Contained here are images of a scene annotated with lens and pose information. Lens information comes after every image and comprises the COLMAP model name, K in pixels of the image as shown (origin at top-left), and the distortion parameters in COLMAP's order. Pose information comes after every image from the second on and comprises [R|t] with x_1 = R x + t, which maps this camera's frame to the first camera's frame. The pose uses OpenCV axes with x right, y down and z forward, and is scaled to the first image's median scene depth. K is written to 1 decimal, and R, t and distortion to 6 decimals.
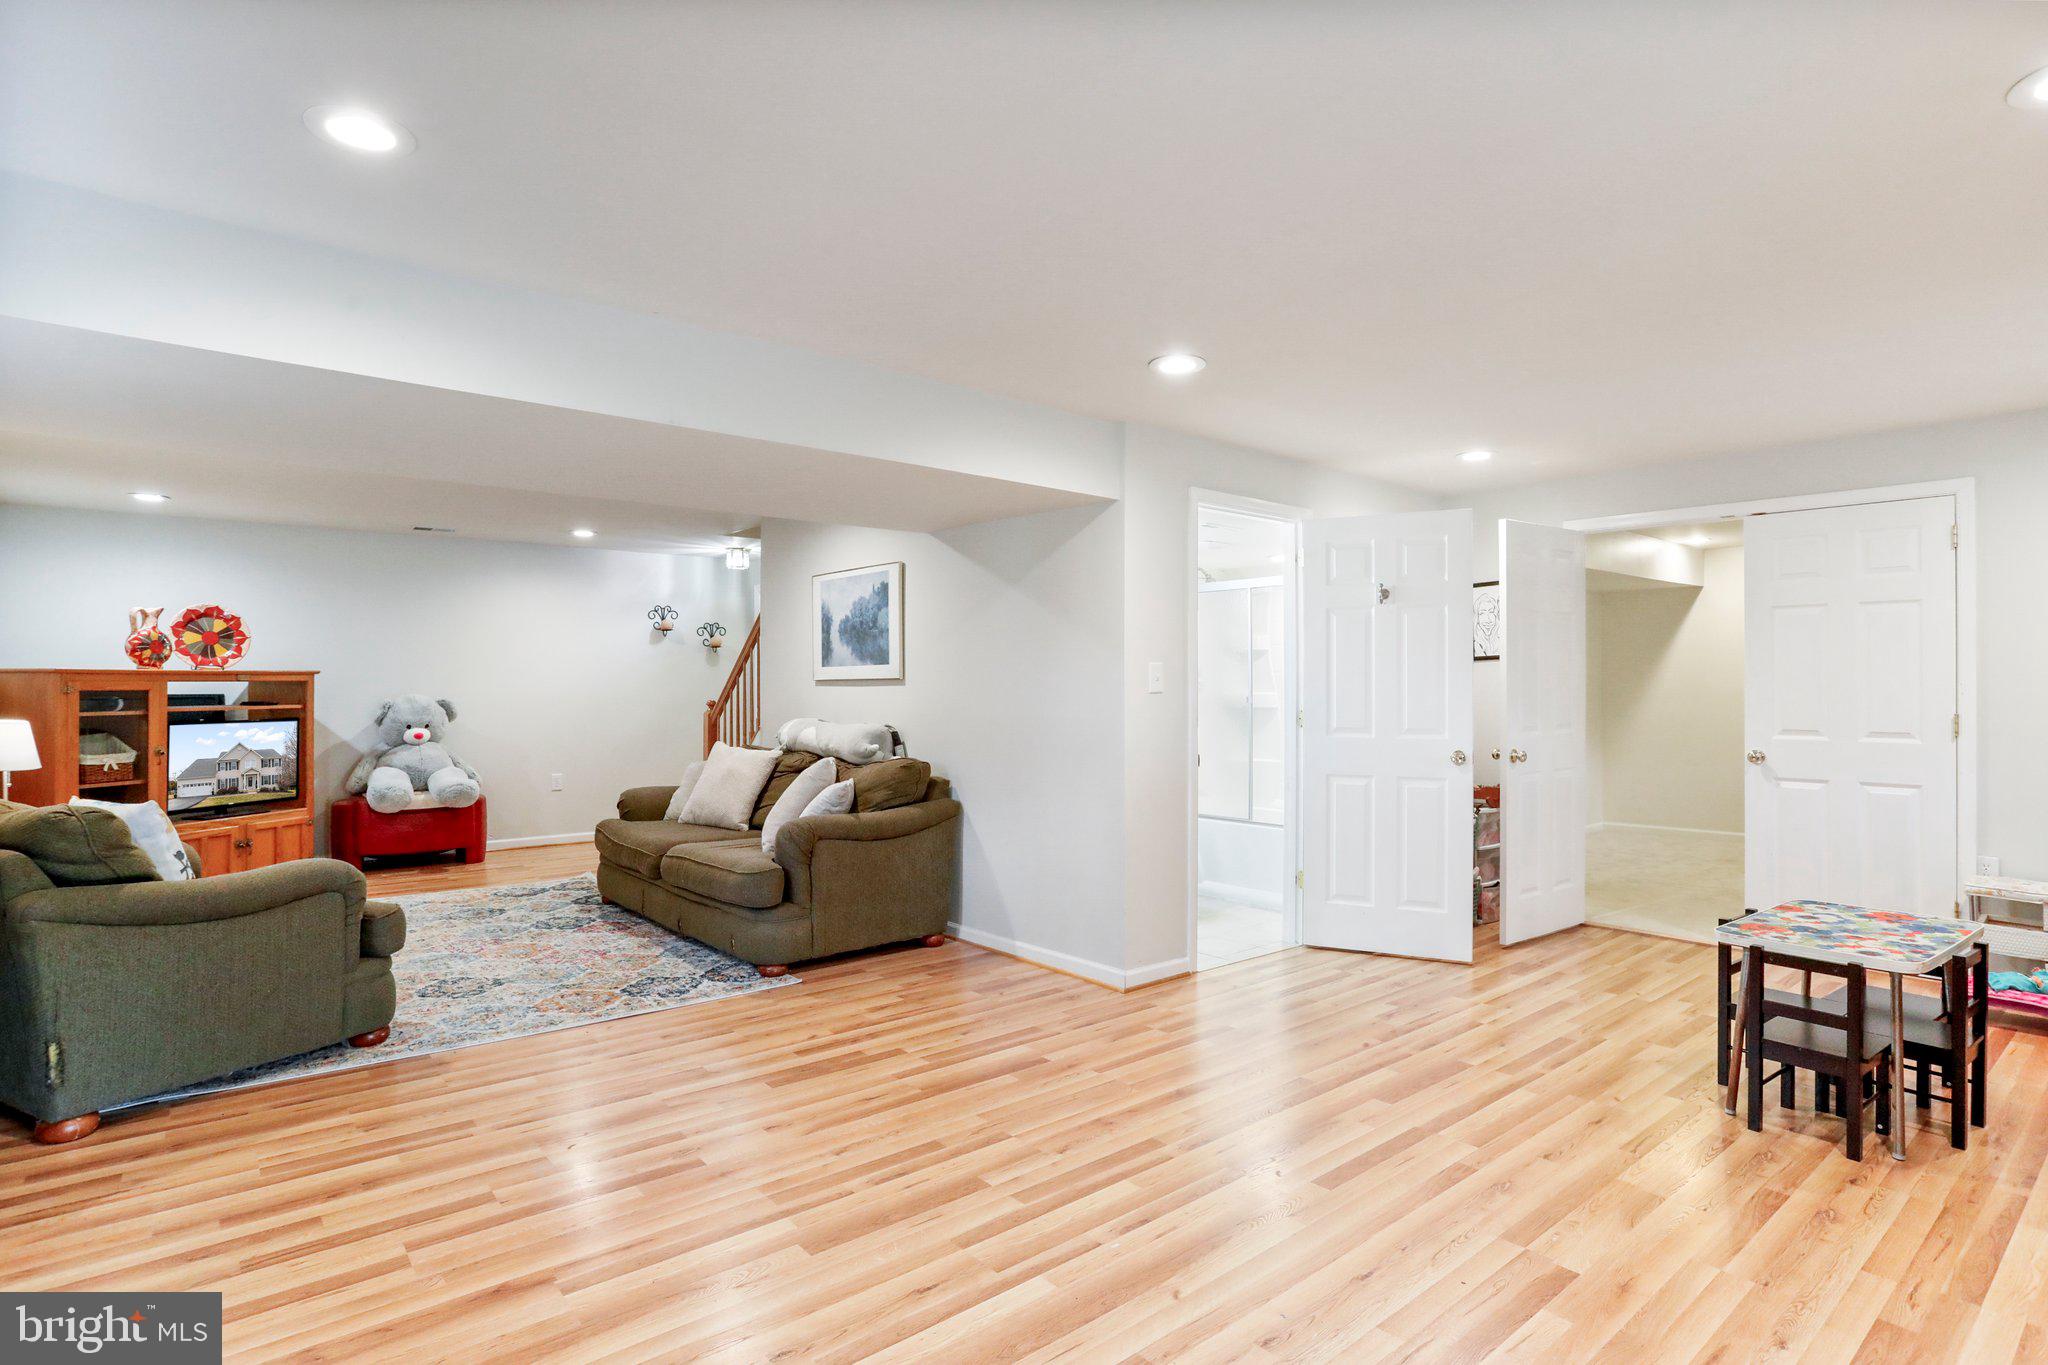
lens RADIAL K [[1036.5, 0, 1023.7], [0, 1036.5, 686.2], [0, 0, 1]] dist [0.005827, 0.000754]
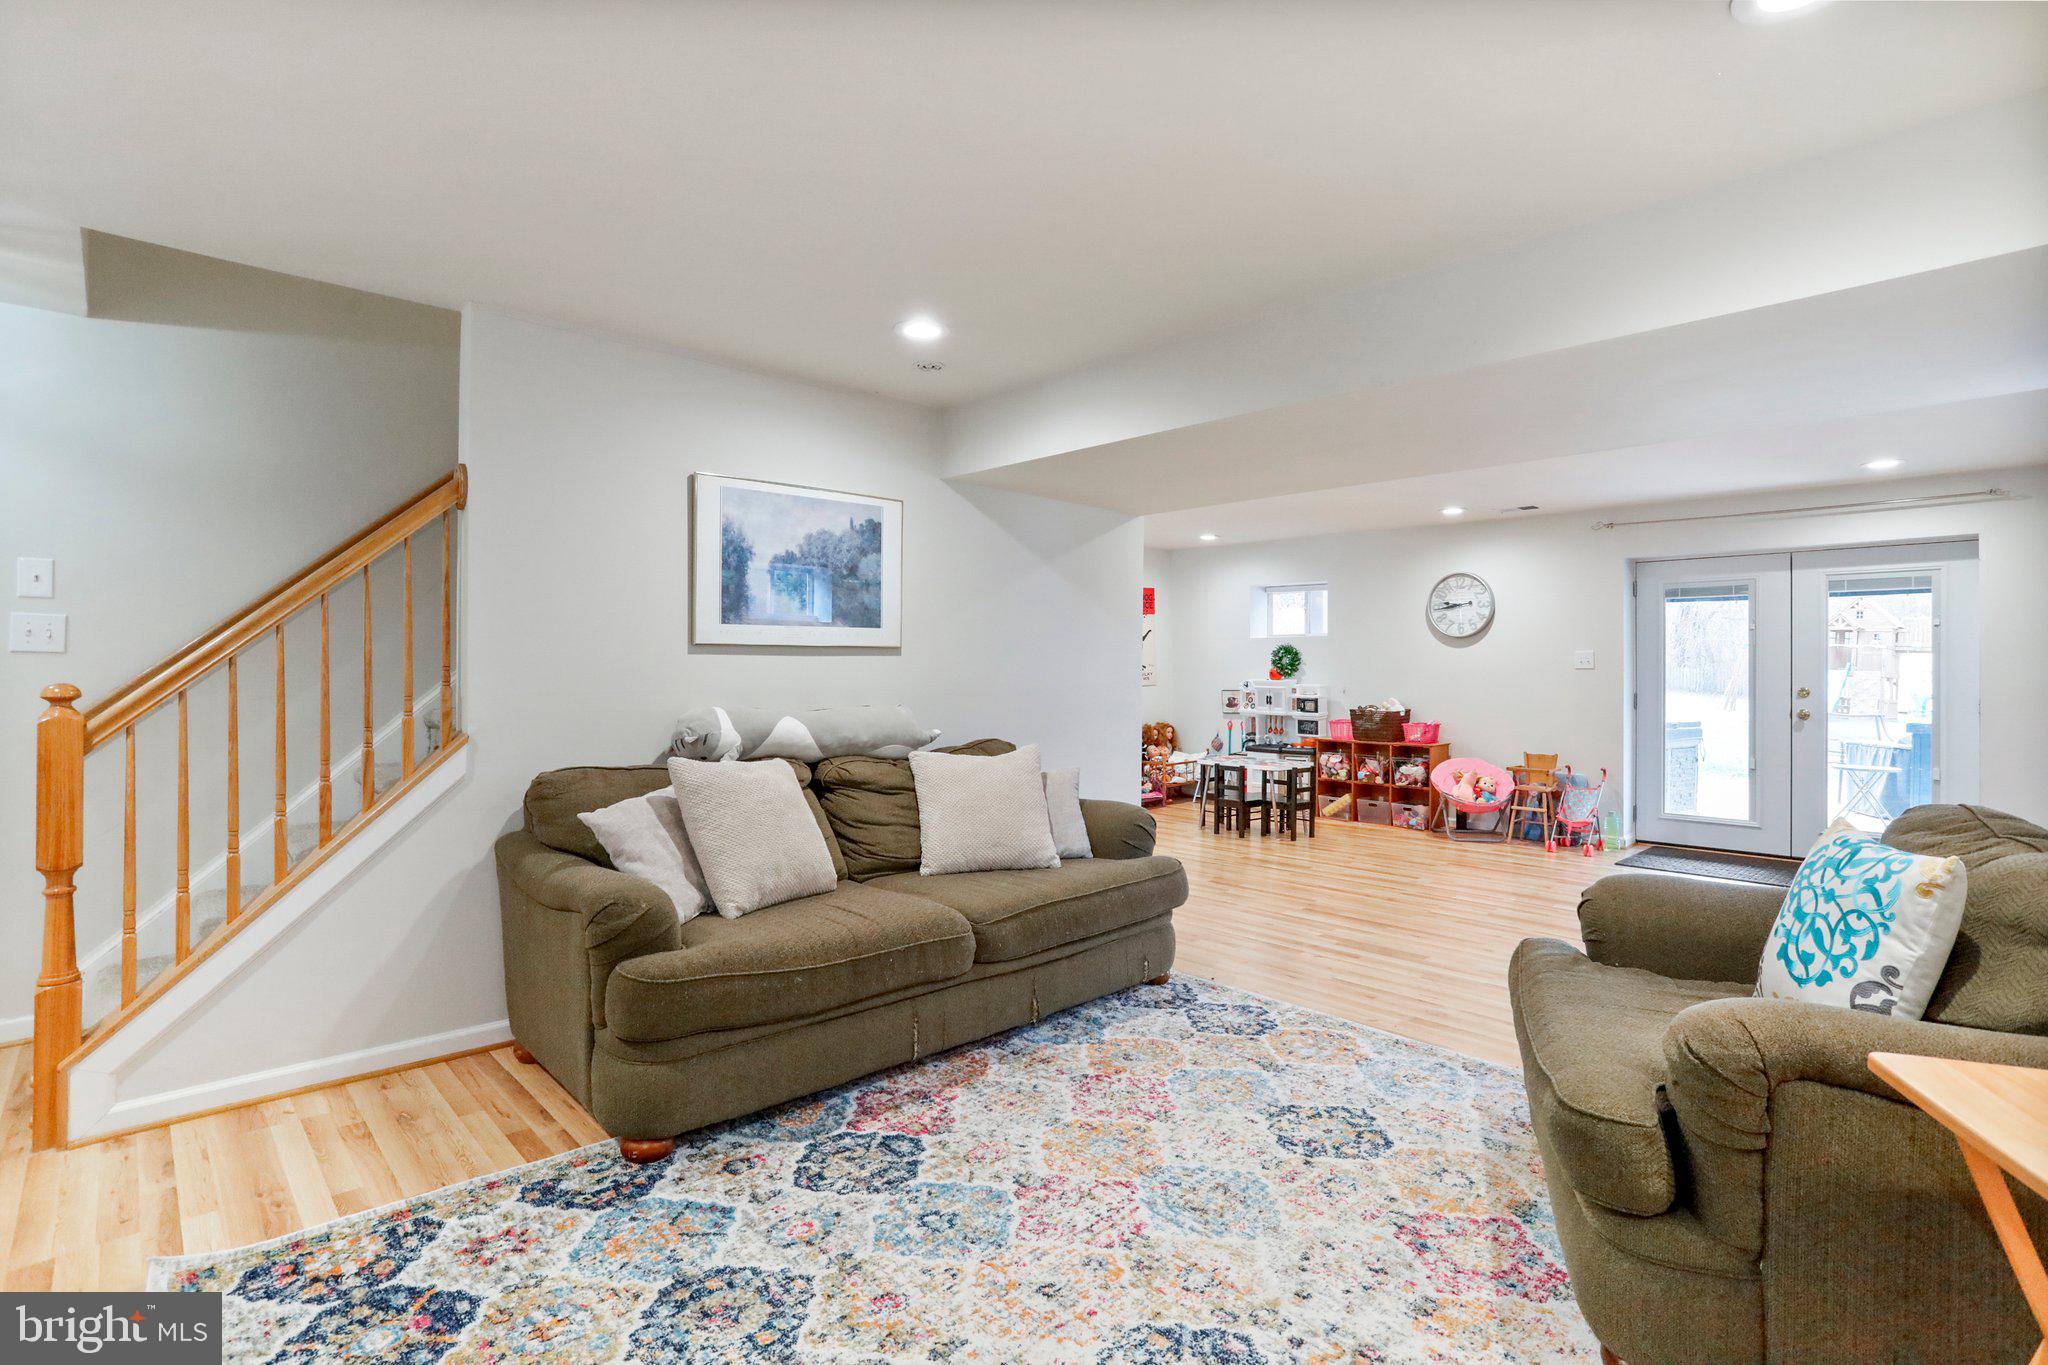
lens RADIAL K [[974.4, 0, 1020.7], [0, 974.4, 667.1], [0, 0, 1]] dist [-0.003577, 0.000279]
pose [[-0.058521, -0.001868, 0.998284, -0.855953], [-0.002845, 0.999995, 0.001704, 0.006129], [-0.998282, -0.002740, -0.058526, 0.932470]]
